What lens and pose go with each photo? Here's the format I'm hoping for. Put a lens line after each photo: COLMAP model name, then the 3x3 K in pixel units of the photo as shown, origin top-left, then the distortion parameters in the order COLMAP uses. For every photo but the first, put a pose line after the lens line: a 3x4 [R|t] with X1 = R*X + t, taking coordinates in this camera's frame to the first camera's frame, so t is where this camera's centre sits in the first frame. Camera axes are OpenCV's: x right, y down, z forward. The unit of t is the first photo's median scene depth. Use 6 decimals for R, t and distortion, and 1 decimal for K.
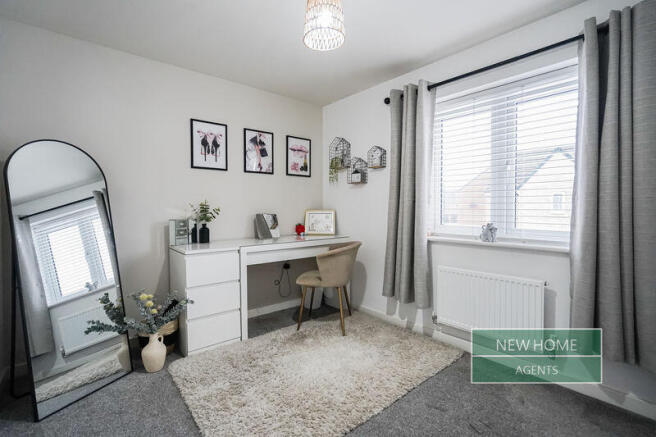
lens RADIAL K [[311.2, 0, 328.4], [0, 311.2, 215.9], [0, 0, 1]] dist [-0.003674, 0.003028]
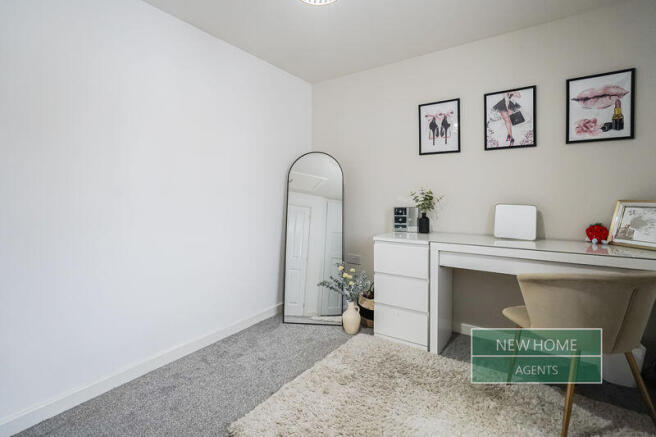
lens RADIAL K [[311.2, 0, 318.2], [0, 311.2, 198.9], [0, 0, 1]] dist [-0.003674, 0.003028]
pose [[0.246629, 0.012084, -0.969035, 0.390621], [-0.024355, 0.999684, 0.006268, -0.013158], [0.968804, 0.022055, 0.246846, 0.407455]]
